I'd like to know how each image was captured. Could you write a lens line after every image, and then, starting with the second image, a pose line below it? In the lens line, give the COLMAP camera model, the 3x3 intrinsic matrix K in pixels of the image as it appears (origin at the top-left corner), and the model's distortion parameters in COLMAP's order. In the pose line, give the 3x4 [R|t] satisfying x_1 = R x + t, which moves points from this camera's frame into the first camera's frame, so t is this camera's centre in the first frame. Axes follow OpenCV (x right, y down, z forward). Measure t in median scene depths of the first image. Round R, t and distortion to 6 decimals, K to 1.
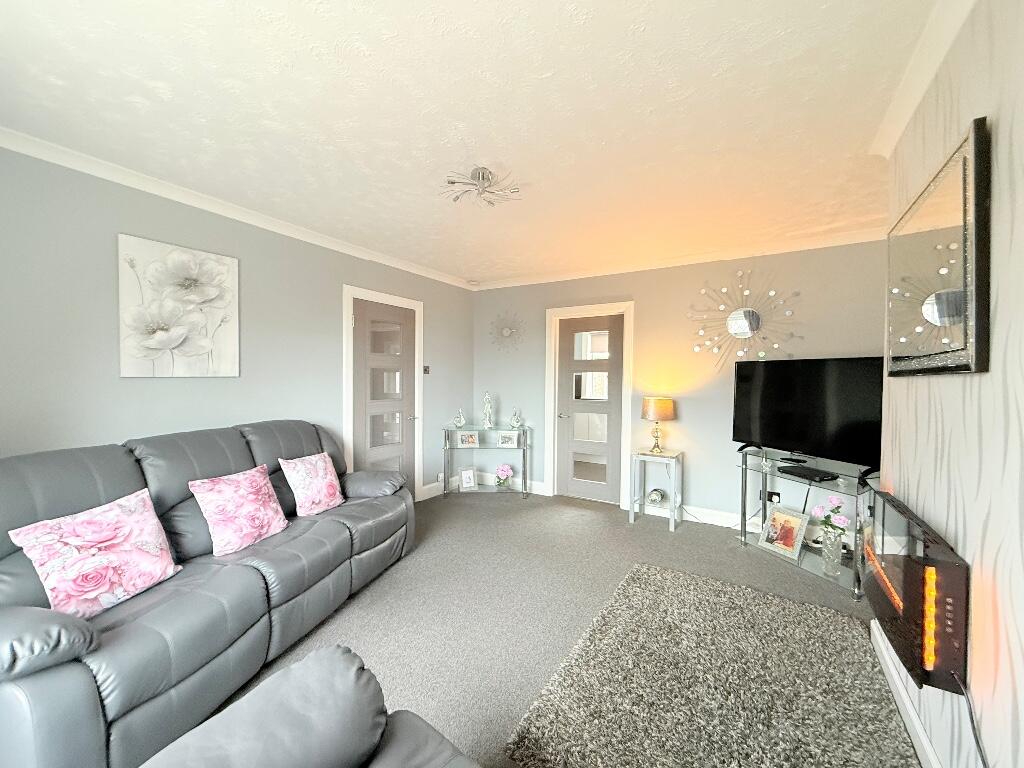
lens RADIAL K [[406.8, 0, 508.5], [0, 406.8, 385.5], [0, 0, 1]] dist [-0.001092, 0.000507]
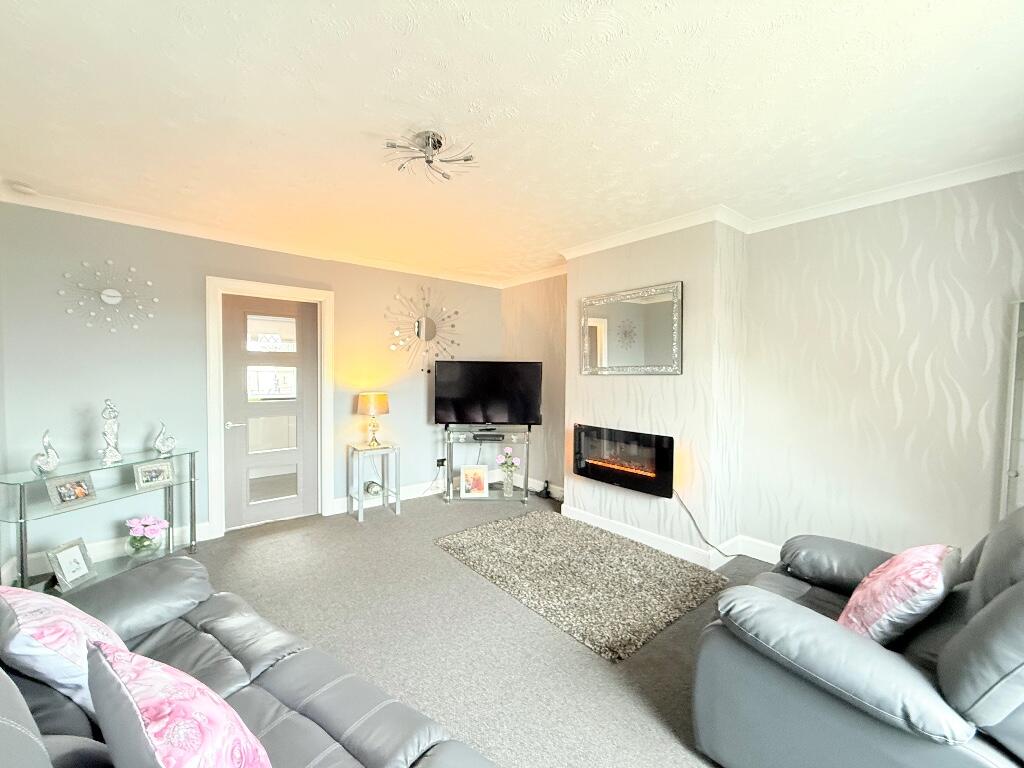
lens RADIAL K [[413.6, 0, 512.0], [0, 413.6, 384.0], [0, 0, 1]] dist [-0.023286, 0.000104]
pose [[0.305443, -0.028780, 0.951775, -0.492567], [0.013303, 0.999575, 0.025956, -0.013745], [-0.952117, 0.004733, 0.305696, 0.329014]]
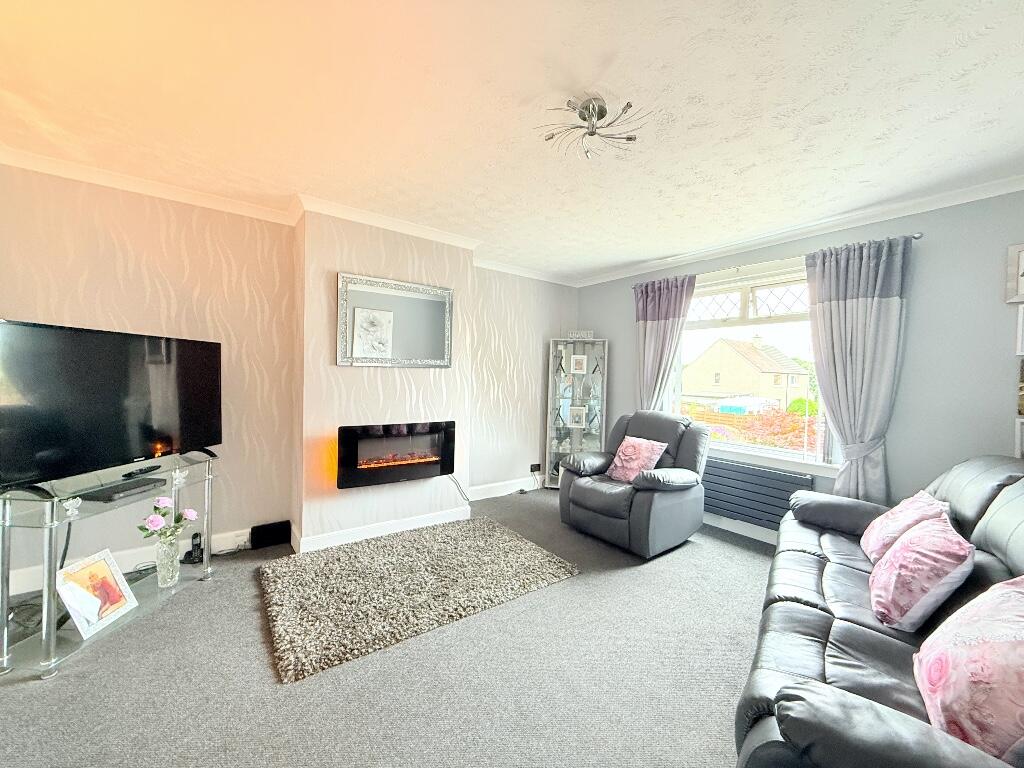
lens RADIAL K [[406.8, 0, 508.5], [0, 406.8, 385.5], [0, 0, 1]] dist [-0.001092, 0.000507]
pose [[-0.922465, -0.044529, 0.383505, -0.138034], [-0.027484, 0.998380, 0.049813, -0.017341], [-0.385102, 0.035410, -0.922194, 1.018721]]
